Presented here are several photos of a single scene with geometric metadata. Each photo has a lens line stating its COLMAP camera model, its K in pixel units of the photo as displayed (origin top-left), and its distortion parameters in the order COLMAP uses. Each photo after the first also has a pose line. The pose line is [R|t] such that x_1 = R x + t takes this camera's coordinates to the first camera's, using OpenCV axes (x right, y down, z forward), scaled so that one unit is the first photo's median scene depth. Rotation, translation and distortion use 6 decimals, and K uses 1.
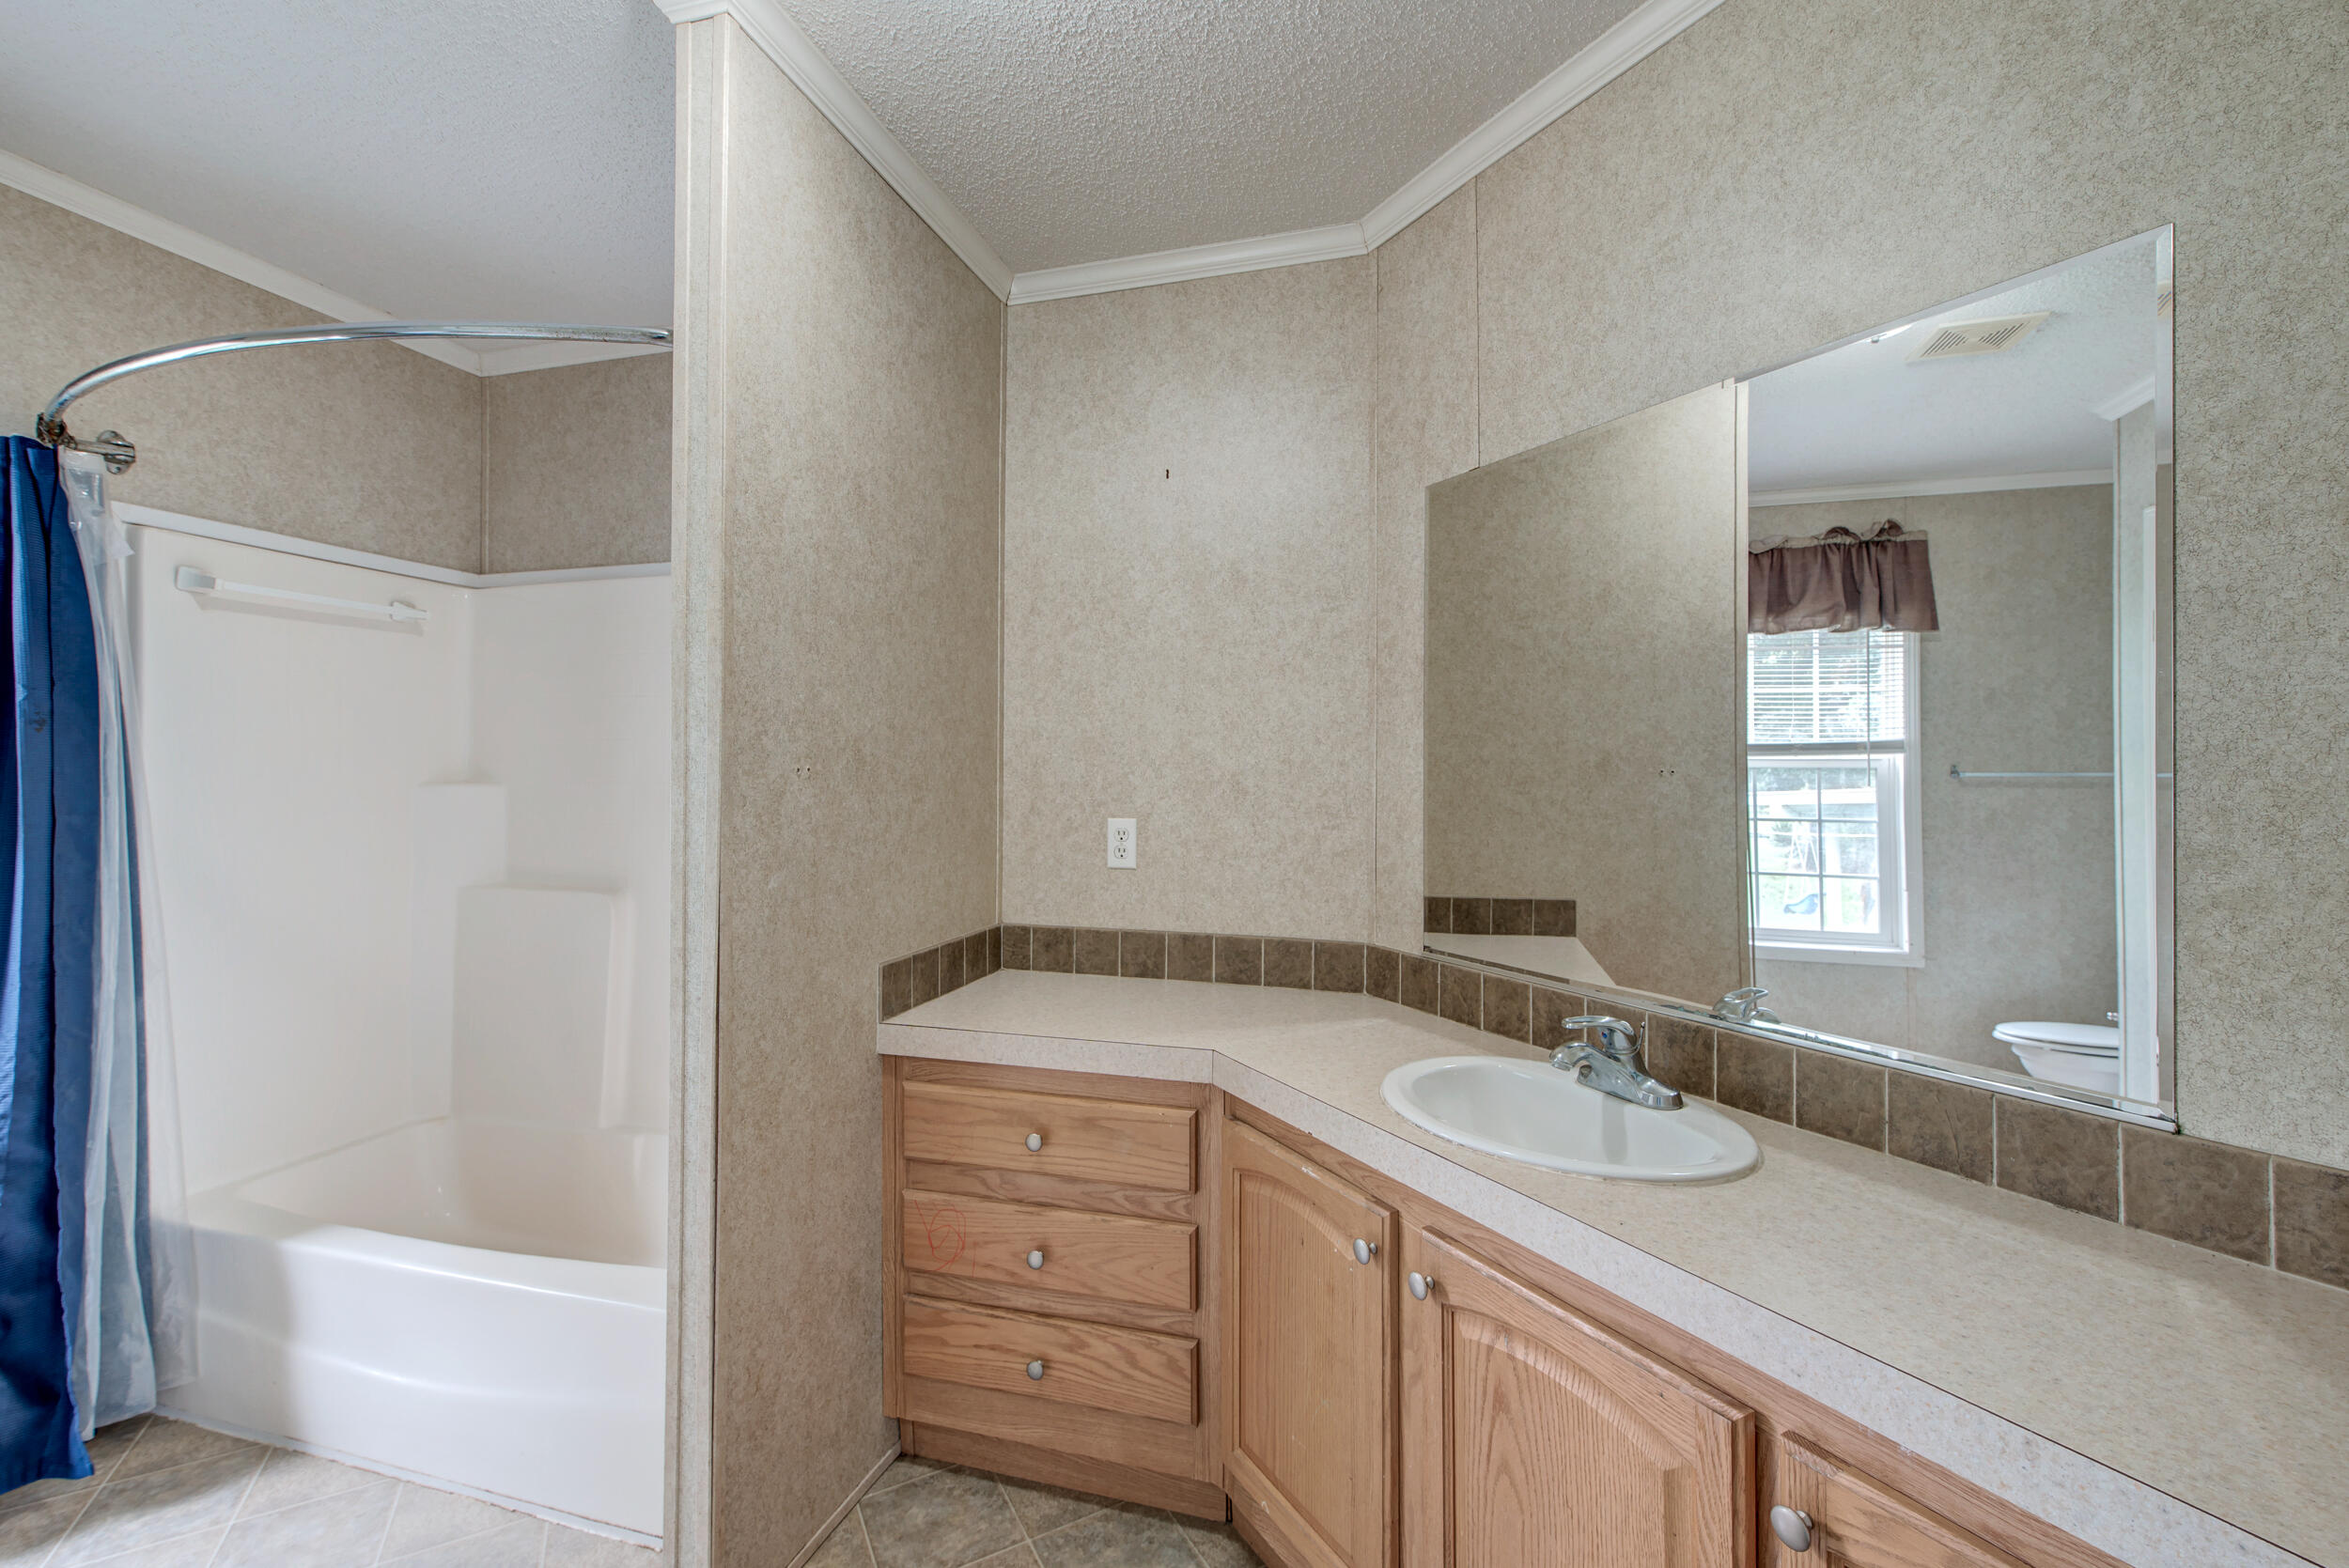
lens RADIAL K [[991.4, 0, 1177.7], [0, 991.4, 790.0], [0, 0, 1]] dist [0.019697, -0.010685]
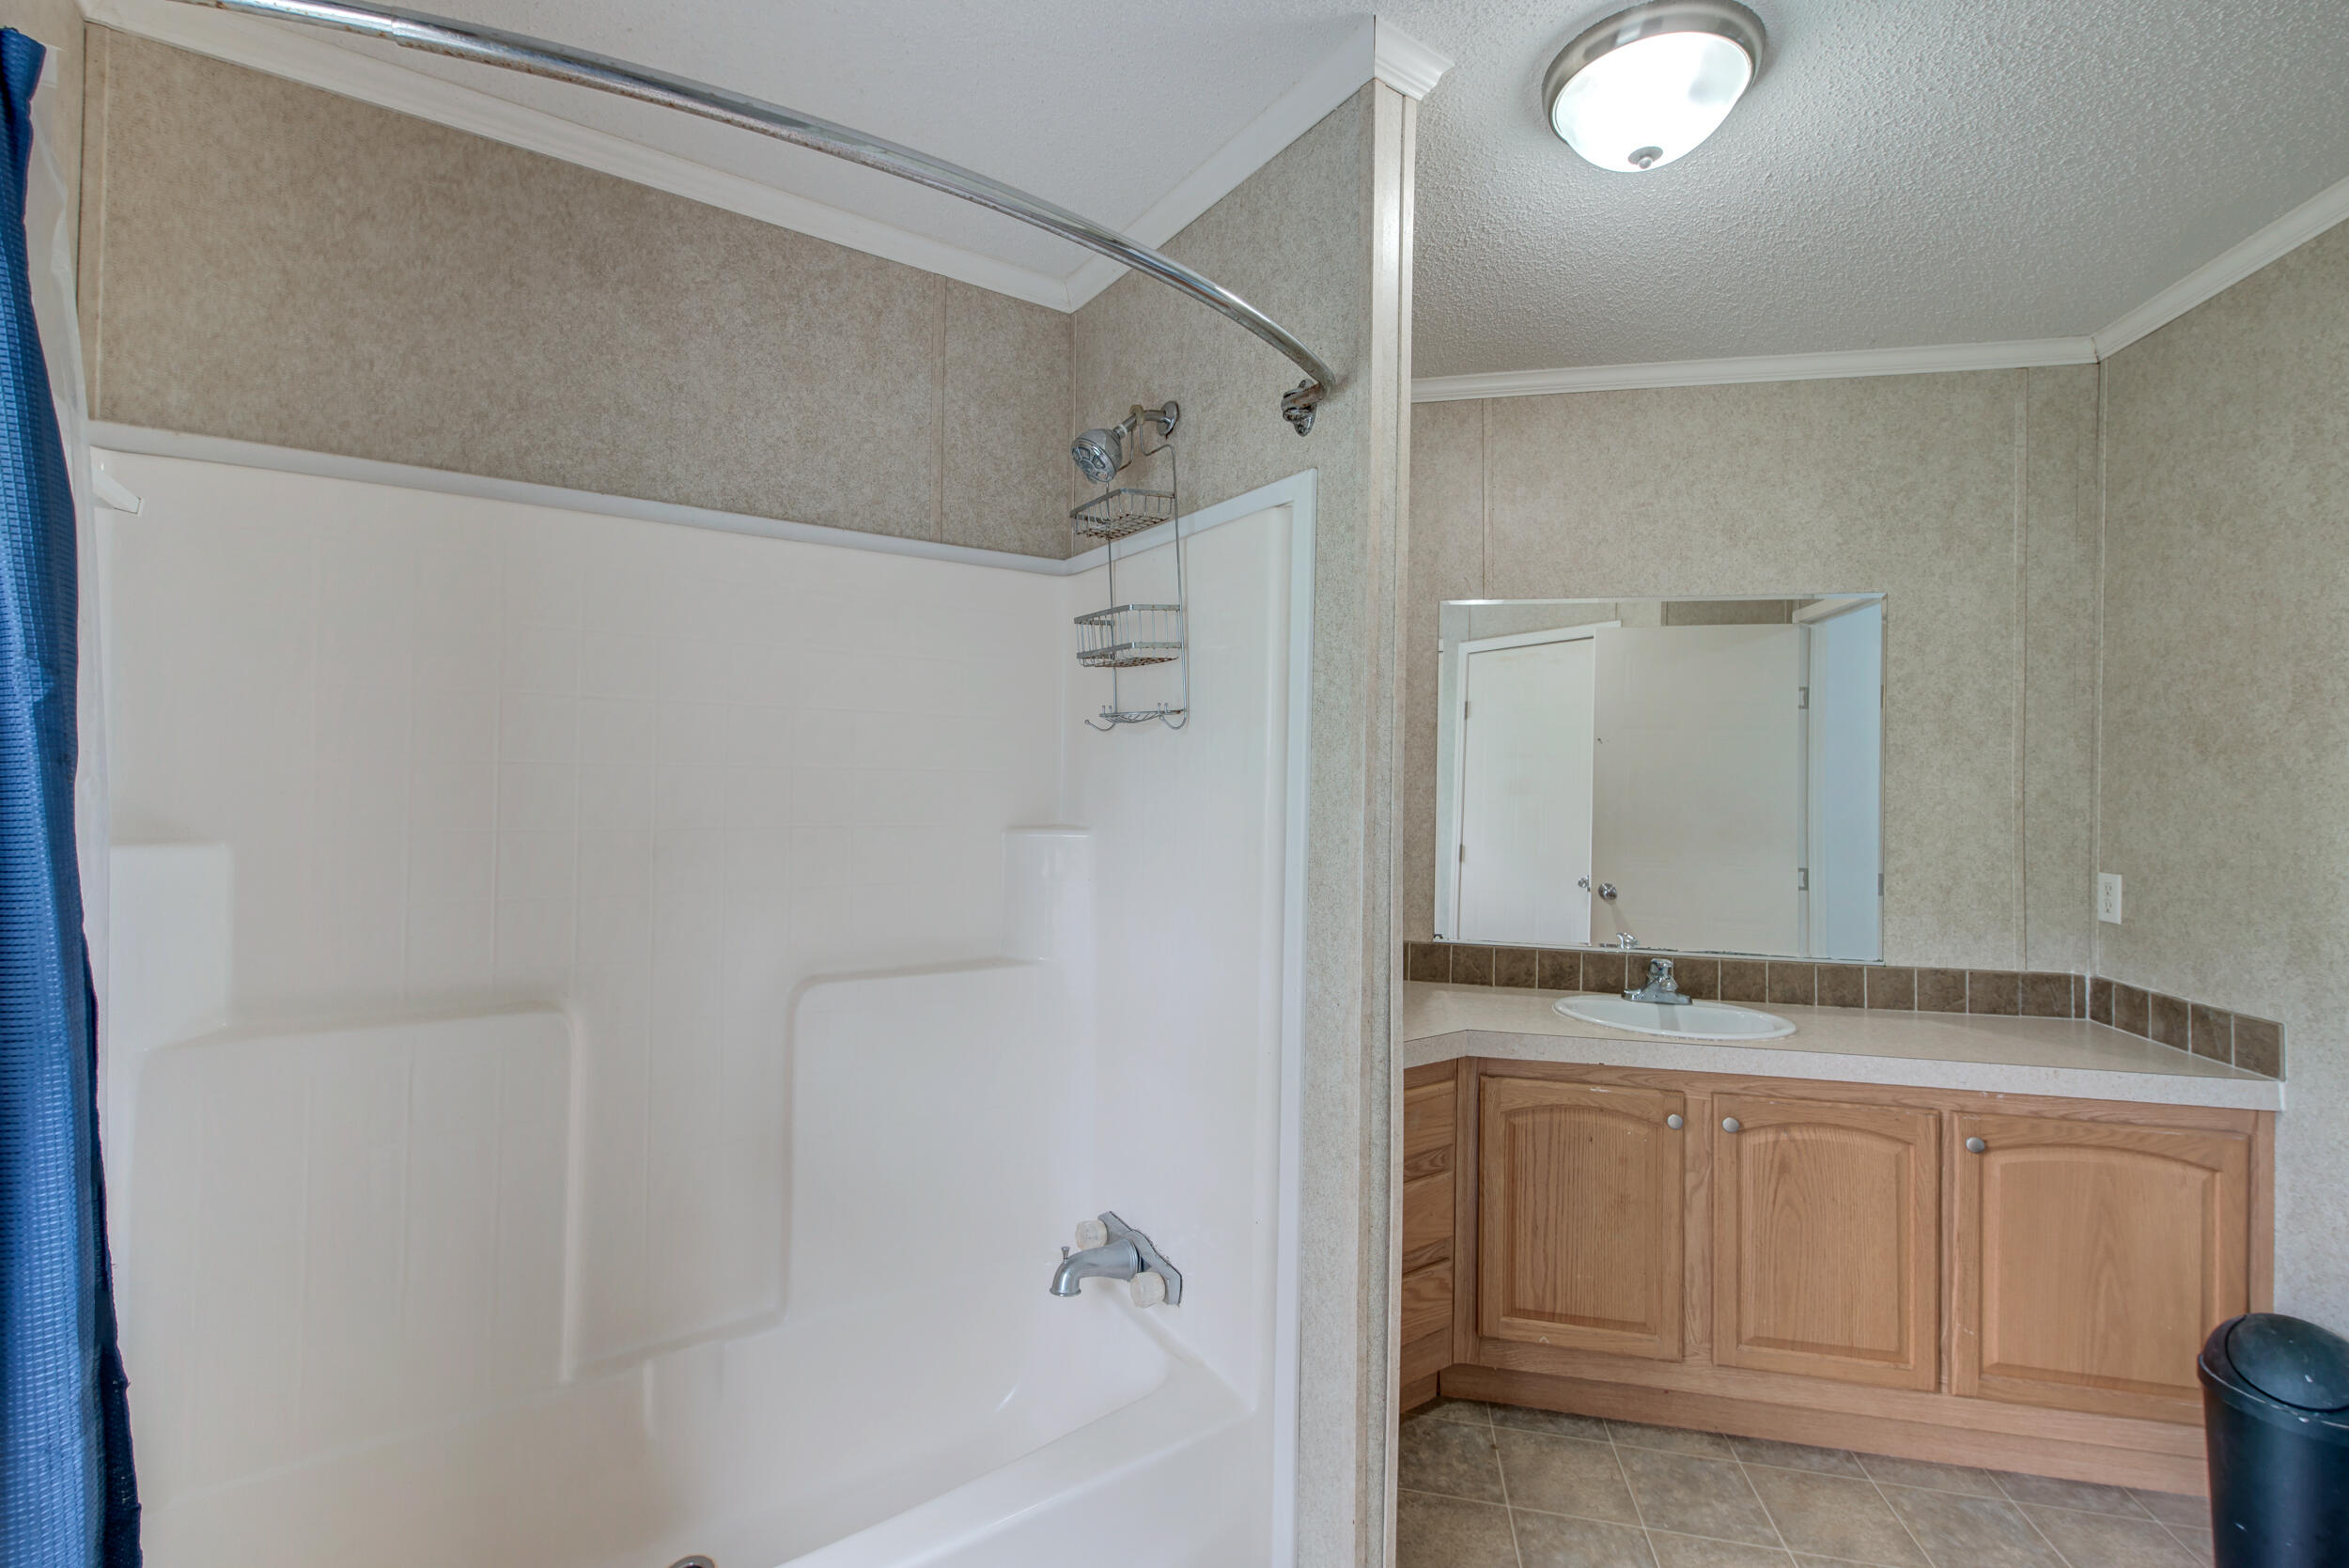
lens RADIAL K [[991.4, 0, 1177.7], [0, 991.4, 790.0], [0, 0, 1]] dist [0.019697, -0.010685]
pose [[0.648927, -0.003849, 0.760841, -1.422090], [-0.002619, 0.999970, 0.007292, -0.072100], [-0.760846, -0.006724, 0.648898, 0.525915]]
